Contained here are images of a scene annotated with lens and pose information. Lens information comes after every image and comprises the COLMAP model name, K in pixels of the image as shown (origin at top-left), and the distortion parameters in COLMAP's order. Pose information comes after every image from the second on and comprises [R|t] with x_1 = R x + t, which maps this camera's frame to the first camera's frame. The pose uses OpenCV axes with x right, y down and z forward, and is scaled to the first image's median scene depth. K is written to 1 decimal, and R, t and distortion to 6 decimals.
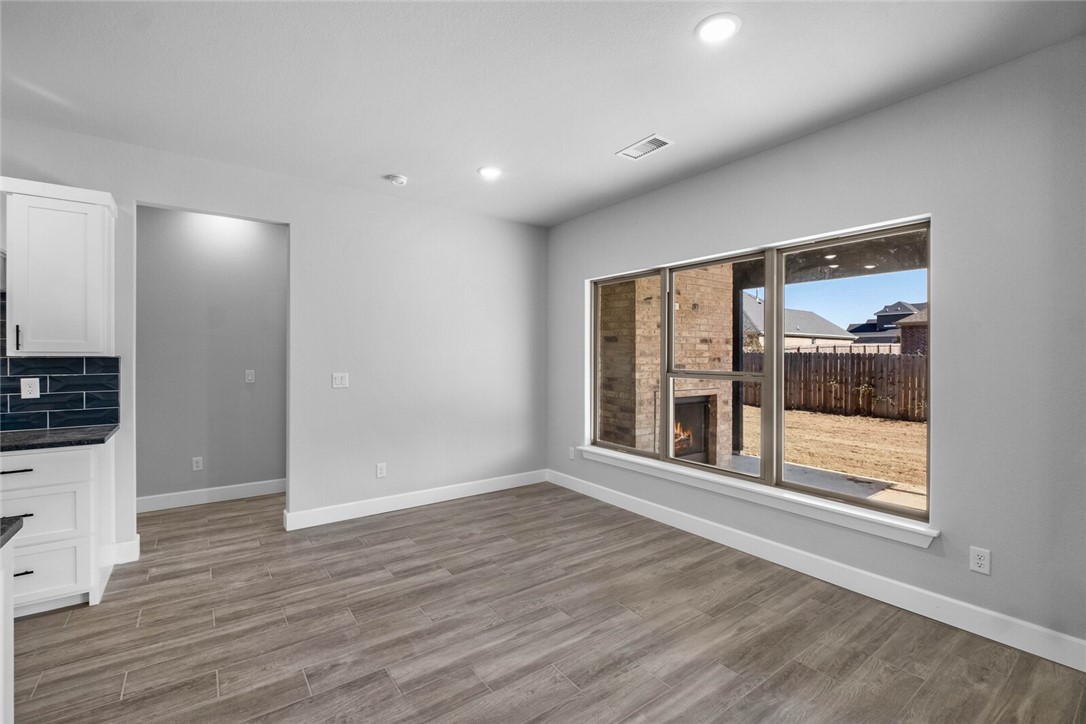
lens RADIAL K [[474.5, 0, 544.8], [0, 474.5, 358.3], [0, 0, 1]] dist [-0.001339, -0.000063]
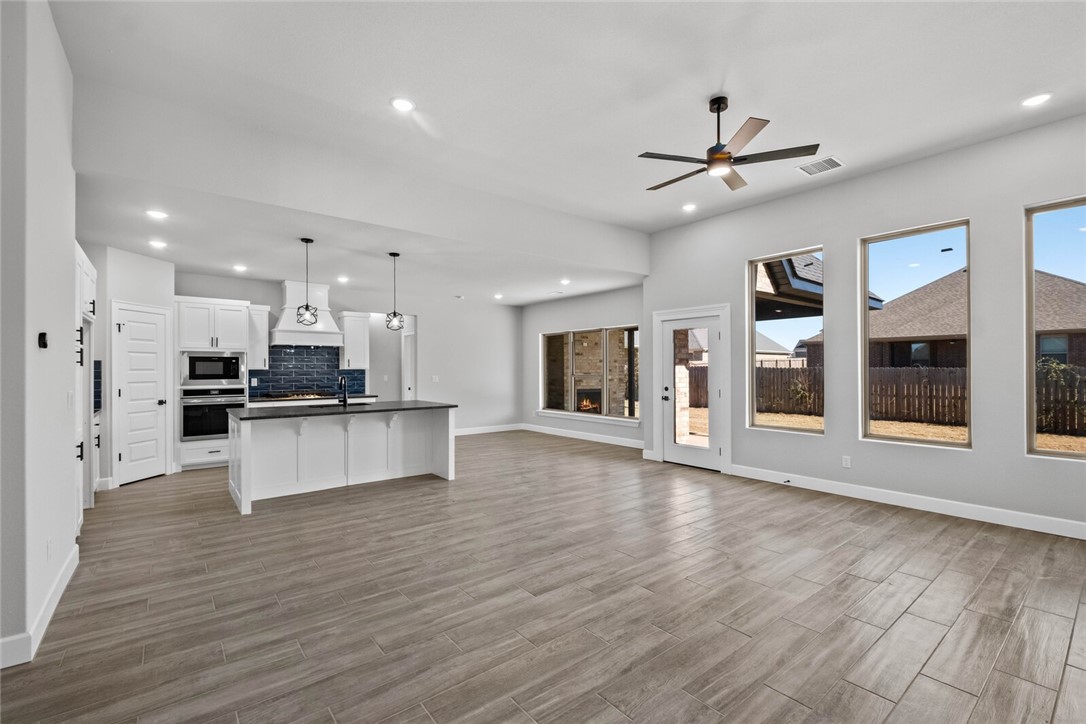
lens RADIAL K [[474.5, 0, 540.9], [0, 474.5, 367.5], [0, 0, 1]] dist [-0.001339, -0.000063]
pose [[0.998742, -0.003197, 0.050039, -0.017894], [0.003786, 0.999925, -0.011676, 0.013993], [-0.049998, 0.011851, 0.998679, -1.105474]]
